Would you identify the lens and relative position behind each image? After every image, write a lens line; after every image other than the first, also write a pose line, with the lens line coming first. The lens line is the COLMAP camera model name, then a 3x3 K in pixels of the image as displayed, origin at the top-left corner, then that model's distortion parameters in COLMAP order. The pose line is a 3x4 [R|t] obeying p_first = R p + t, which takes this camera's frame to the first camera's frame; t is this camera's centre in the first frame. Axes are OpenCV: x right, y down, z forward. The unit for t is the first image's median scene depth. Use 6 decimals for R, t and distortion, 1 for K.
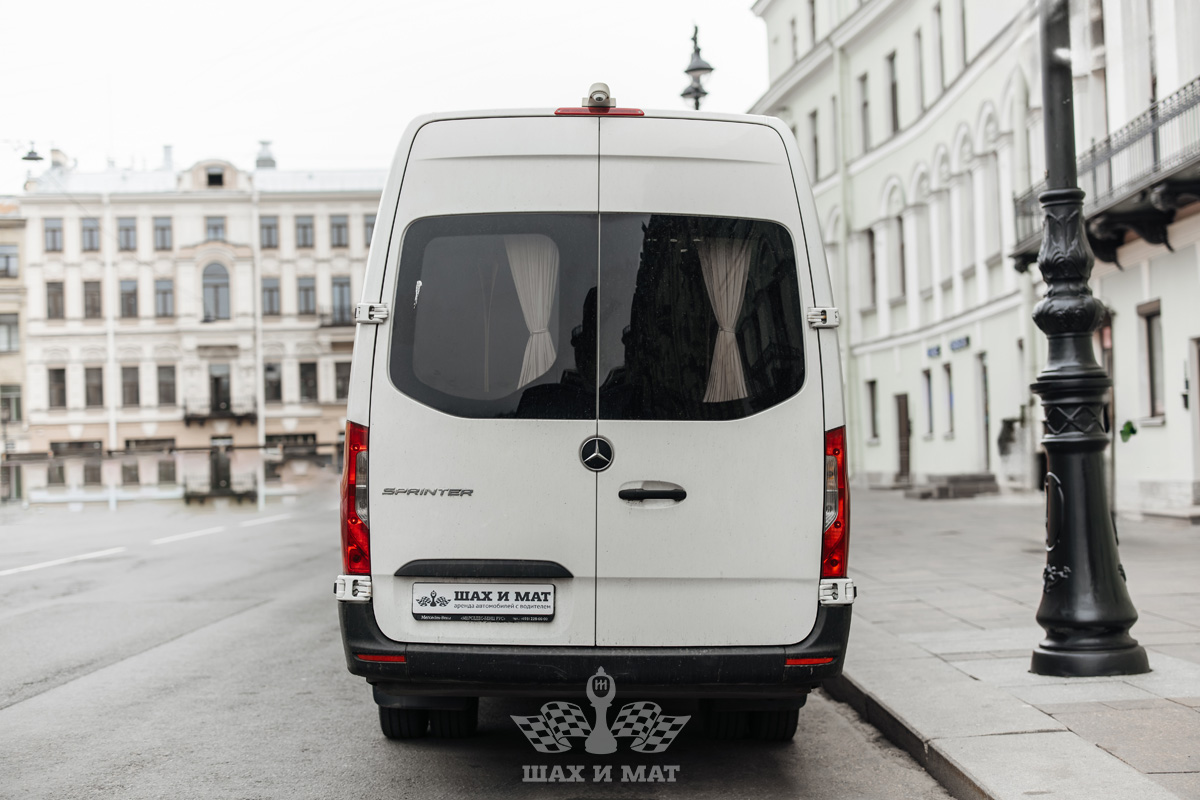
lens RADIAL K [[1677.5, 0, 600.0], [0, 1677.5, 401.0], [0, 0, 1]] dist [0.007029, 0.000000]
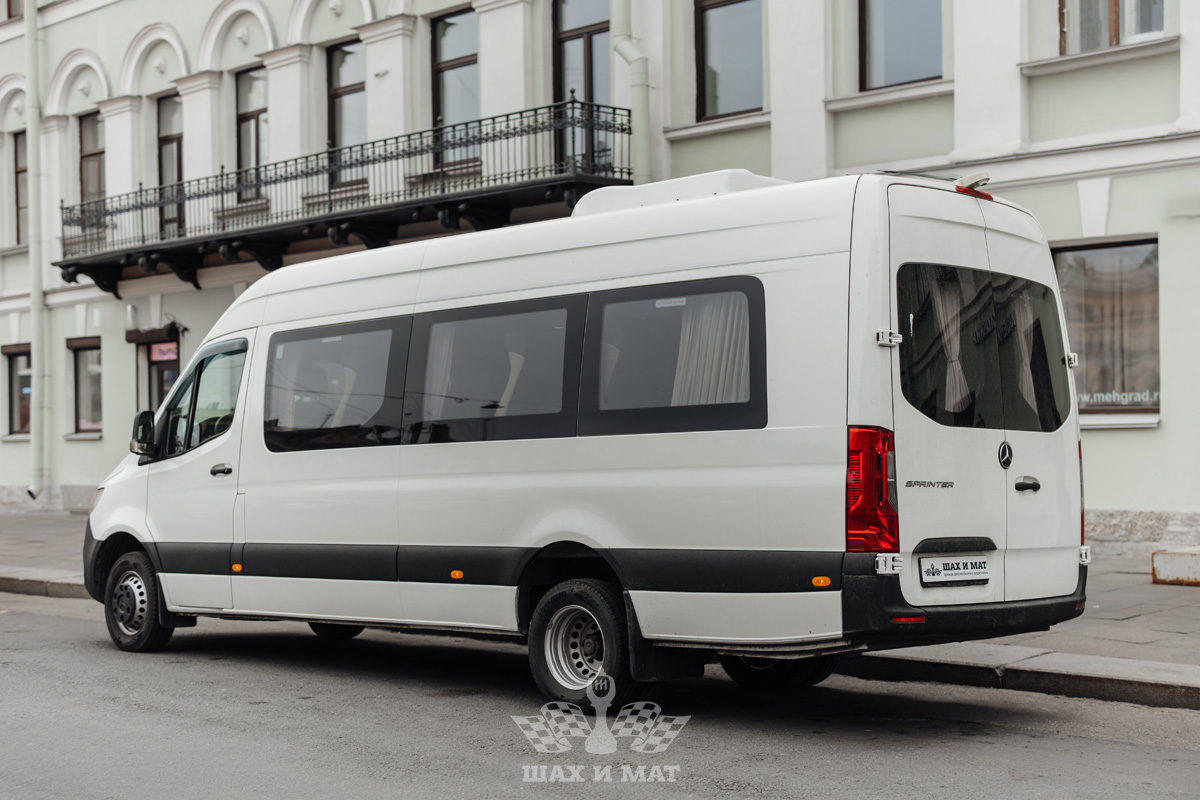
lens RADIAL K [[1677.5, 0, 640.5], [0, 1677.5, 424.5], [0, 0, 1]] dist [0.007029, 0.000000]
pose [[0.713260, 0.023436, 0.700508, -1.133853], [-0.027833, 0.999600, -0.005104, 0.021908], [-0.700347, -0.015857, 0.713627, 0.260705]]
